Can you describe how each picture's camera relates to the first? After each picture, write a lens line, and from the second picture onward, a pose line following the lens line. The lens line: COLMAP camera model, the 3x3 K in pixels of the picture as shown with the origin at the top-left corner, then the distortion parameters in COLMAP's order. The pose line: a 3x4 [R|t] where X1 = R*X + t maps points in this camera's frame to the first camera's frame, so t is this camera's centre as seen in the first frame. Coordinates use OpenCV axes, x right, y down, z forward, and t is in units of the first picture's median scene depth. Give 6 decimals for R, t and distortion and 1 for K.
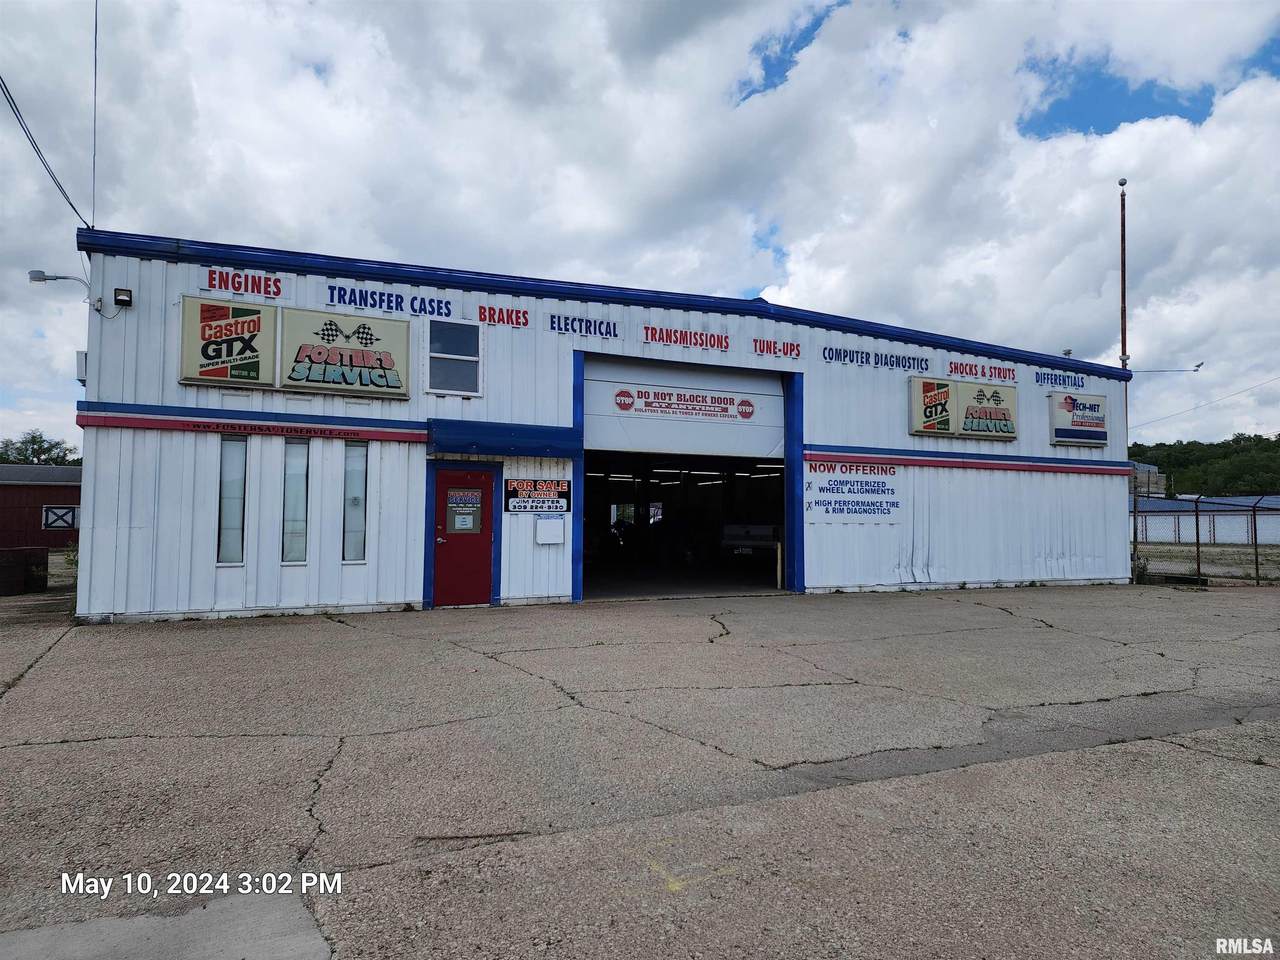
lens RADIAL K [[865.7, 0, 667.7], [0, 865.7, 484.7], [0, 0, 1]] dist [0.095180, -0.084470]
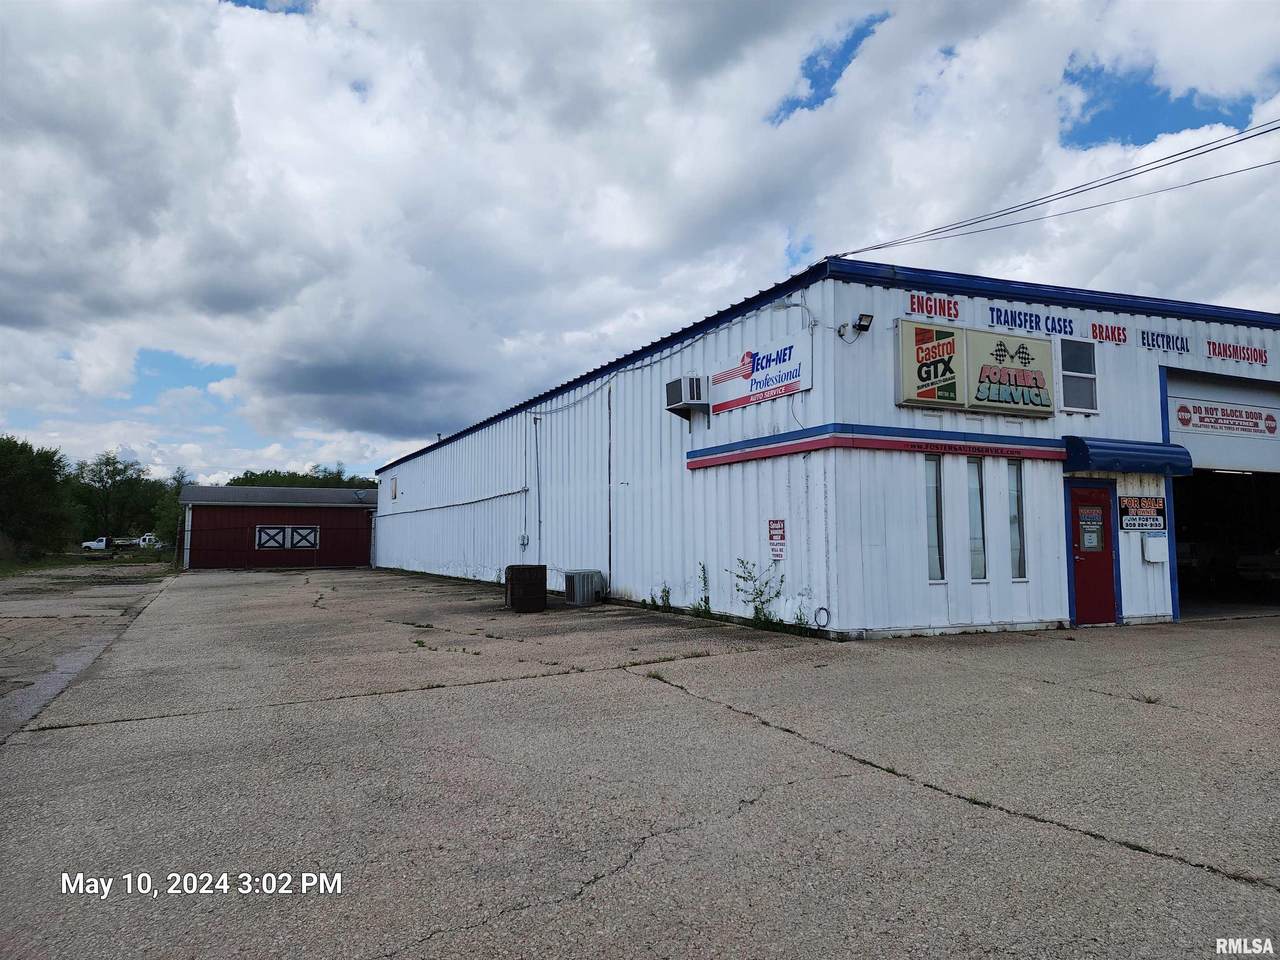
lens RADIAL K [[883.0, 0, 661.0], [0, 883.0, 480.4], [0, 0, 1]] dist [0.036351, 0.000330]
pose [[0.999869, -0.005659, -0.015165, -0.644916], [0.005291, 0.999694, -0.024153, -0.002773], [0.015297, 0.024069, 0.999593, -0.024224]]
